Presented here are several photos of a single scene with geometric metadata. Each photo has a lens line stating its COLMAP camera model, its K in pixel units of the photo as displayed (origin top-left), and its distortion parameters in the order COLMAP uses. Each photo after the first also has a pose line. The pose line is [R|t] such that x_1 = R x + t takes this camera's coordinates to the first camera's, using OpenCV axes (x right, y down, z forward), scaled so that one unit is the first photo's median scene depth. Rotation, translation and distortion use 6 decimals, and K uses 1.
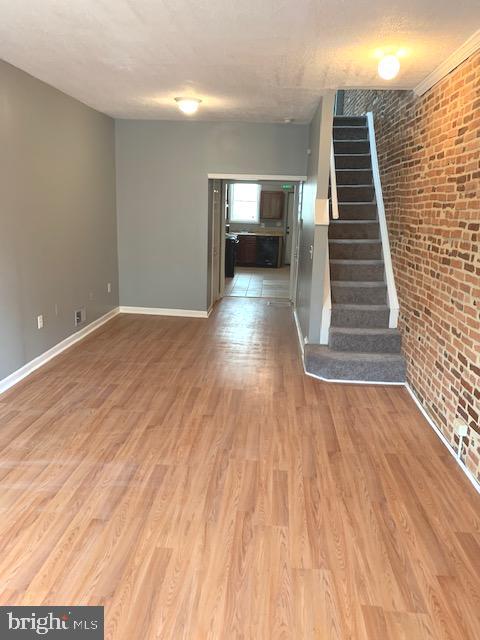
lens RADIAL K [[486.1, 0, 240.3], [0, 486.1, 317.0], [0, 0, 1]] dist [0.007863, 0.000776]
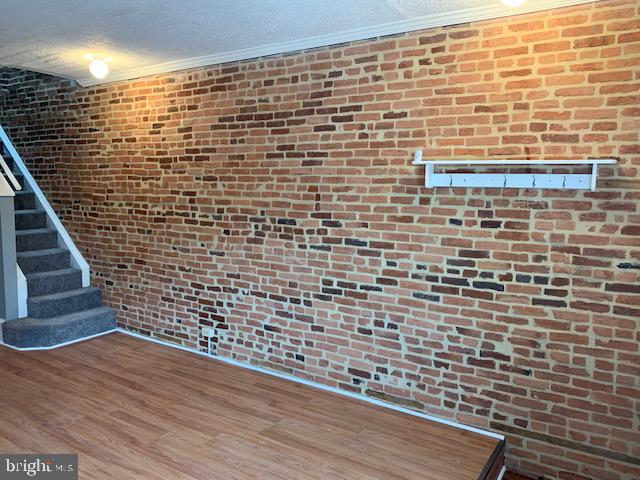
lens RADIAL K [[486.1, 0, 322.7], [0, 486.1, 241.2], [0, 0, 1]] dist [0.007863, 0.000776]
pose [[0.478143, -0.118799, 0.870210, -0.515875], [0.190415, 0.981265, 0.029335, -0.011490], [-0.857392, 0.151675, 0.491806, -0.025962]]
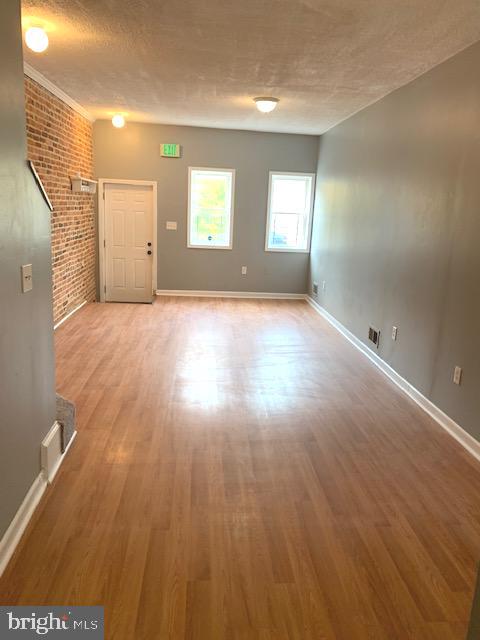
lens RADIAL K [[486.1, 0, 241.1], [0, 486.1, 319.5], [0, 0, 1]] dist [0.007863, 0.000776]
pose [[-0.985712, -0.043535, -0.162713, 0.034825], [-0.110367, 0.896690, 0.428679, -0.442133], [0.127241, 0.440513, -0.888683, 2.051289]]
